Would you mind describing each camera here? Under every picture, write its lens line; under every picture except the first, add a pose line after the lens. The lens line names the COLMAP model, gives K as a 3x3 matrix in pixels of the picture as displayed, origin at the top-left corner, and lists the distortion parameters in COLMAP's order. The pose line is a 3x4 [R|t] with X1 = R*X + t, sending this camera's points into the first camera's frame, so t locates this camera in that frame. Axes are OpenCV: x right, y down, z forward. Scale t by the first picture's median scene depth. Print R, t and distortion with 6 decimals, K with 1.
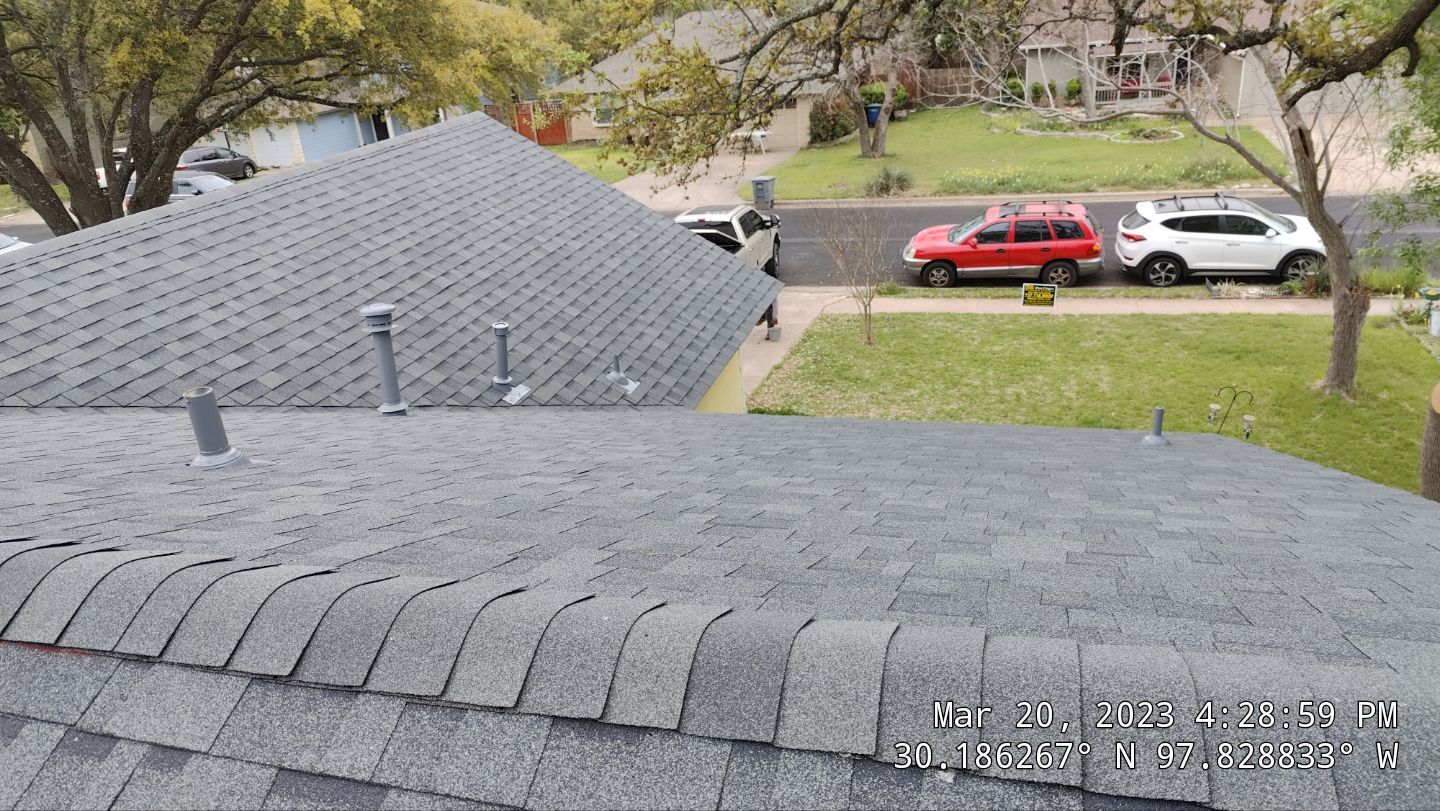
lens RADIAL K [[1006.1, 0, 720.0], [0, 1006.1, 405.5], [0, 0, 1]] dist [0.033631, -0.045761]
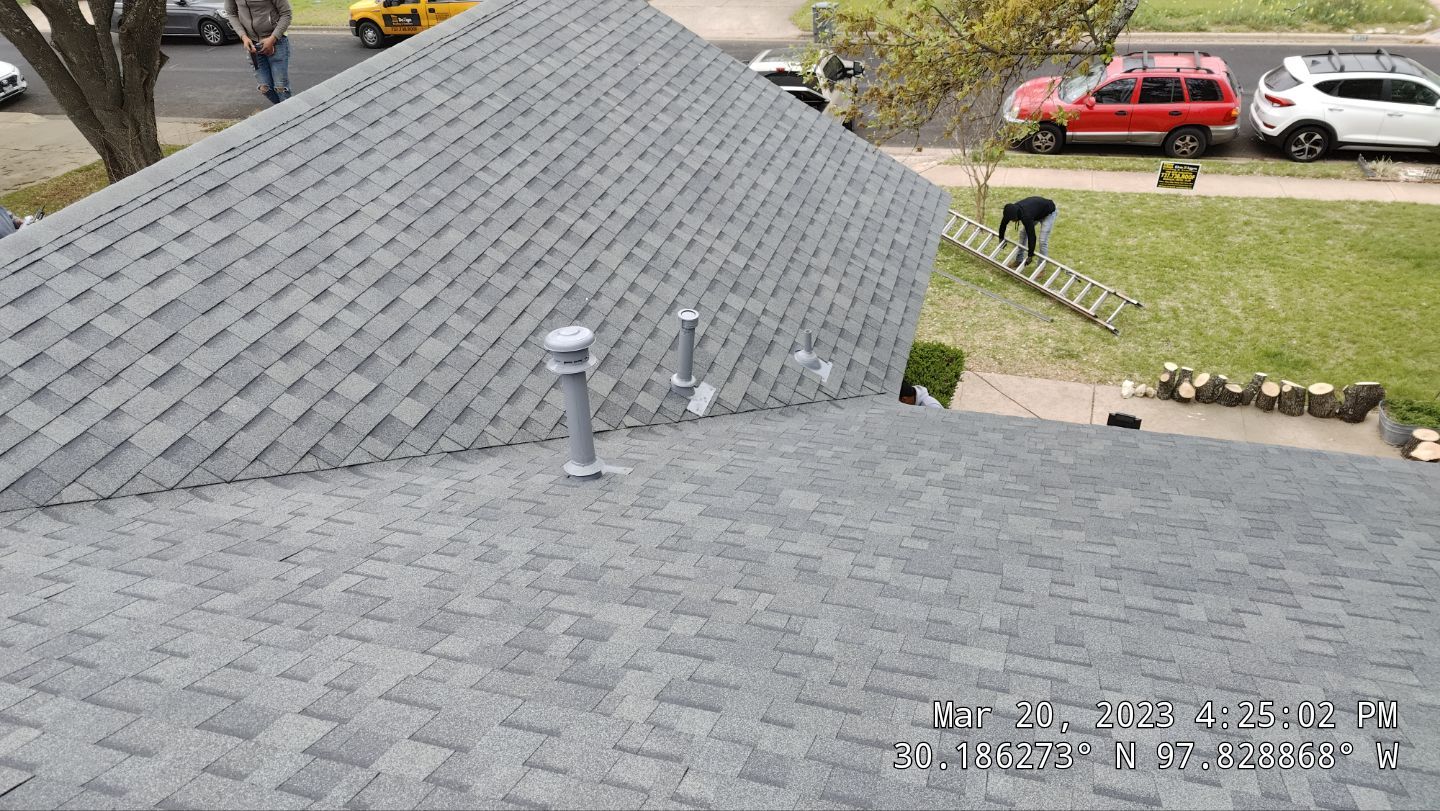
lens RADIAL K [[998.7, 0, 710.9], [0, 998.7, 442.3], [0, 0, 1]] dist [0.042738, -0.047782]
pose [[0.999751, 0.022102, 0.003039, -0.077532], [-0.022244, 0.977033, 0.211924, -0.055661], [0.001715, -0.211938, 0.977282, 0.097214]]
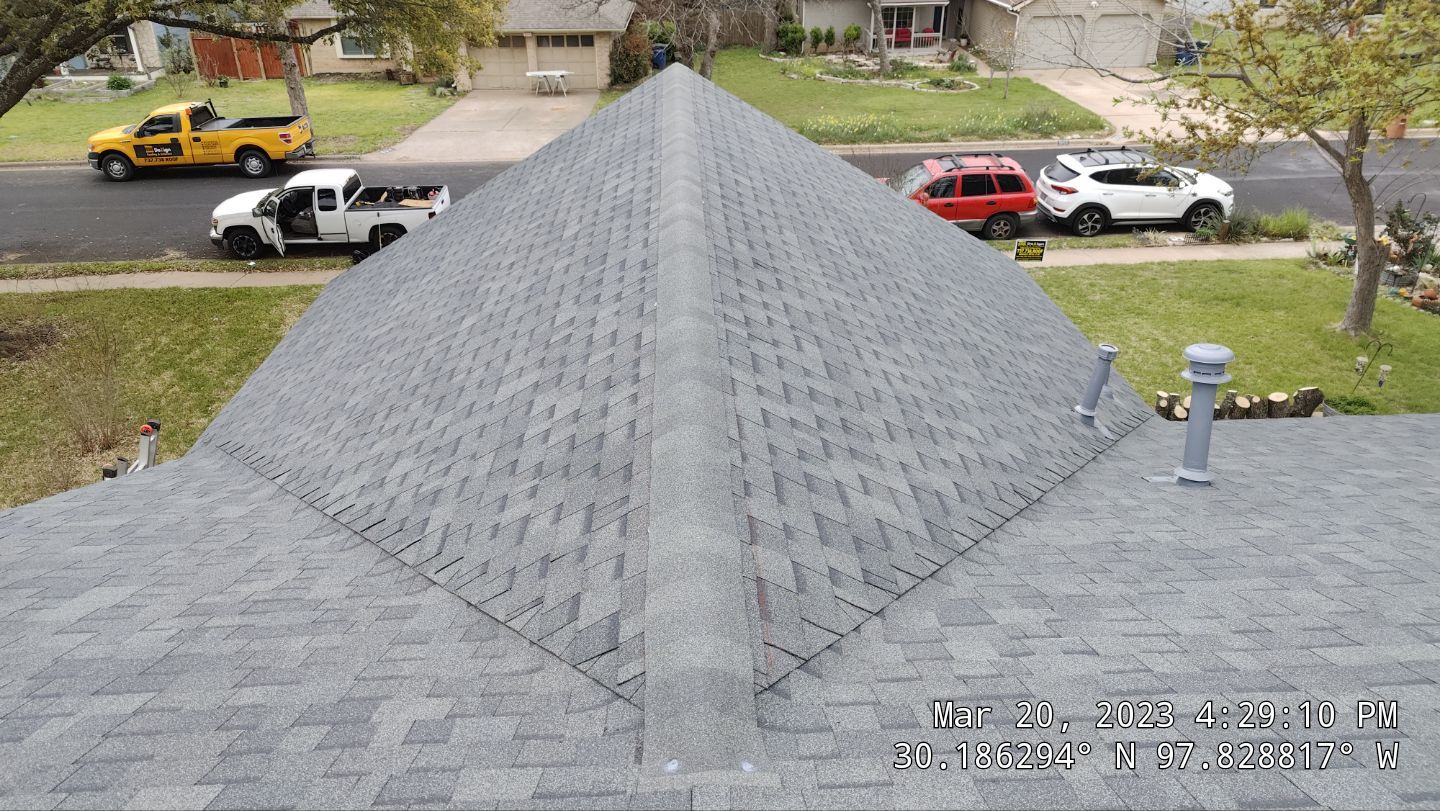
lens RADIAL K [[1006.1, 0, 720.0], [0, 1006.1, 405.5], [0, 0, 1]] dist [0.033631, -0.045761]
pose [[0.940163, -0.086274, 0.329621, -0.309186], [0.066508, 0.995271, 0.070802, -0.043053], [-0.334170, -0.044643, 0.941455, 0.124857]]
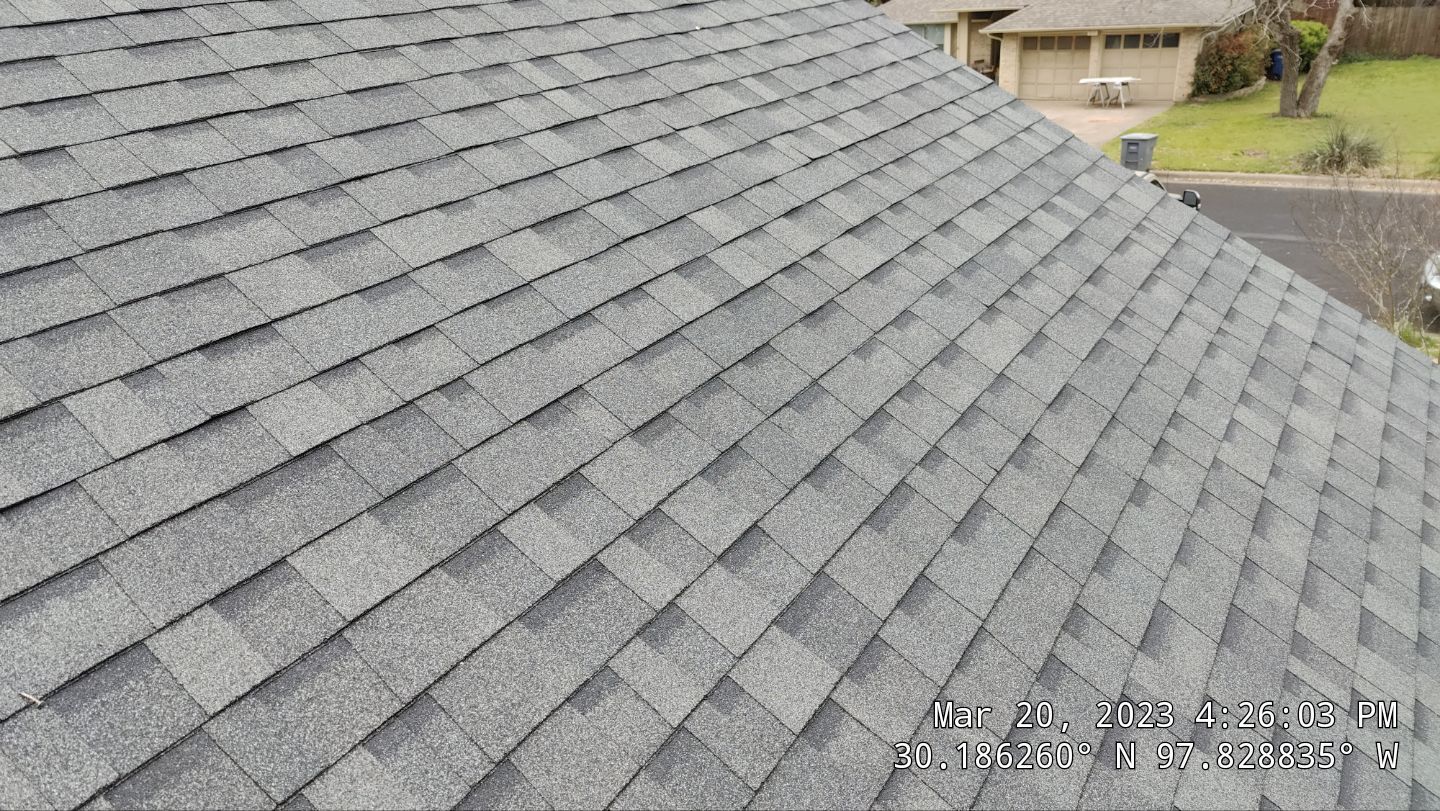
lens RADIAL K [[1005.6, 0, 740.4], [0, 1005.6, 410.4], [0, 0, 1]] dist [0.040717, 0.001714]
pose [[0.964747, 0.124918, -0.231643, -0.056011], [-0.115478, 0.991845, 0.053929, -0.068410], [0.236491, -0.025278, 0.971305, 0.387972]]
